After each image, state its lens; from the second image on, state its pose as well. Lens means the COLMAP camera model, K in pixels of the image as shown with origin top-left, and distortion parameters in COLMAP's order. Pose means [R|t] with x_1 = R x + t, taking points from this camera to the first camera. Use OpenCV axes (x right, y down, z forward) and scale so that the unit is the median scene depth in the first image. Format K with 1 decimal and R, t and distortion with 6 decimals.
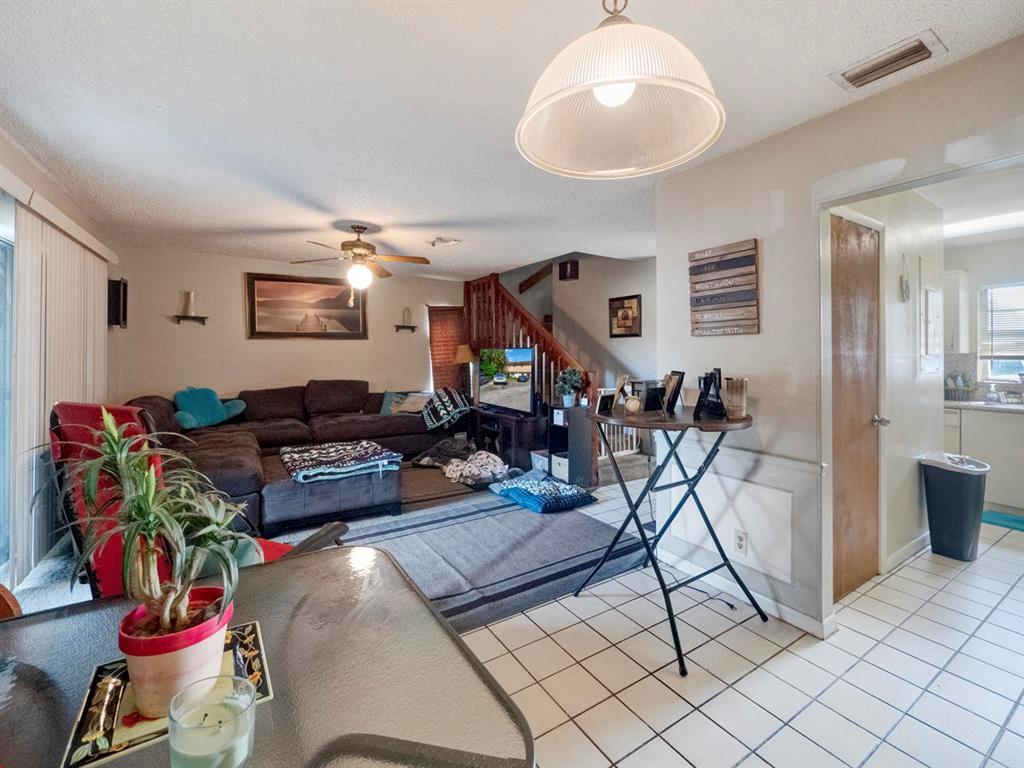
lens RADIAL K [[442.5, 0, 512.9], [0, 442.5, 350.1], [0, 0, 1]] dist [-0.000478, -0.000118]
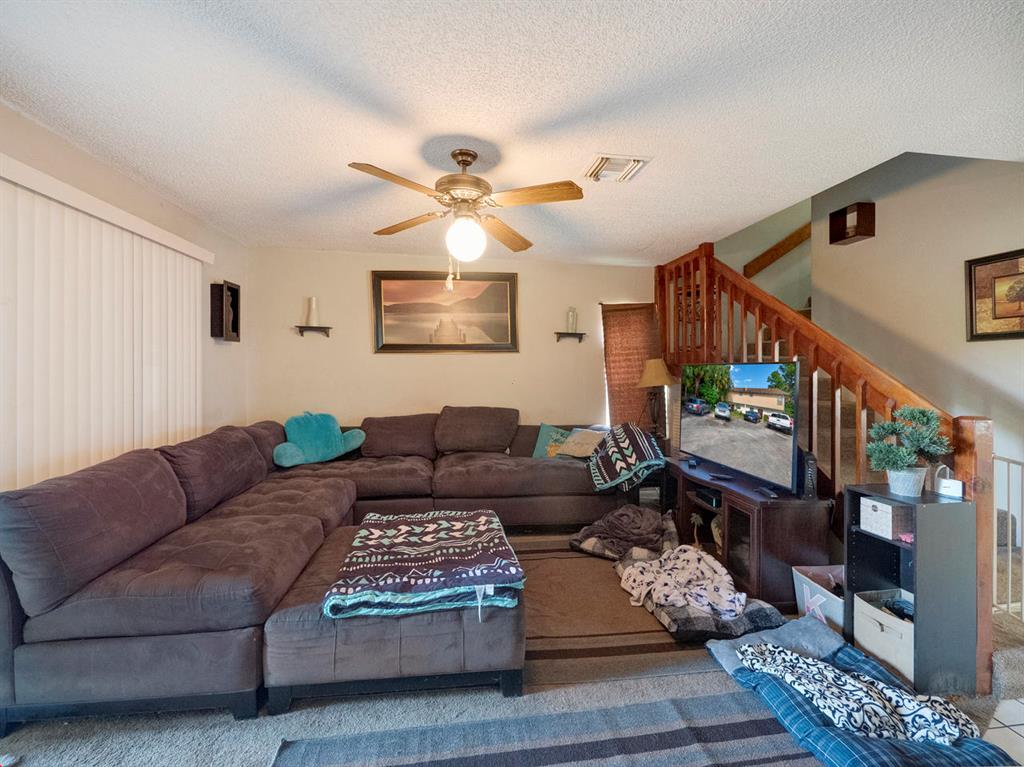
lens RADIAL K [[435.6, 0, 512.2], [0, 435.6, 368.2], [0, 0, 1]] dist [-0.002080, -0.000362]
pose [[0.908779, 0.000141, -0.417277, -0.041728], [0.000664, 0.999998, 0.001785, 0.000945], [0.417277, -0.001899, 0.908778, 0.399734]]
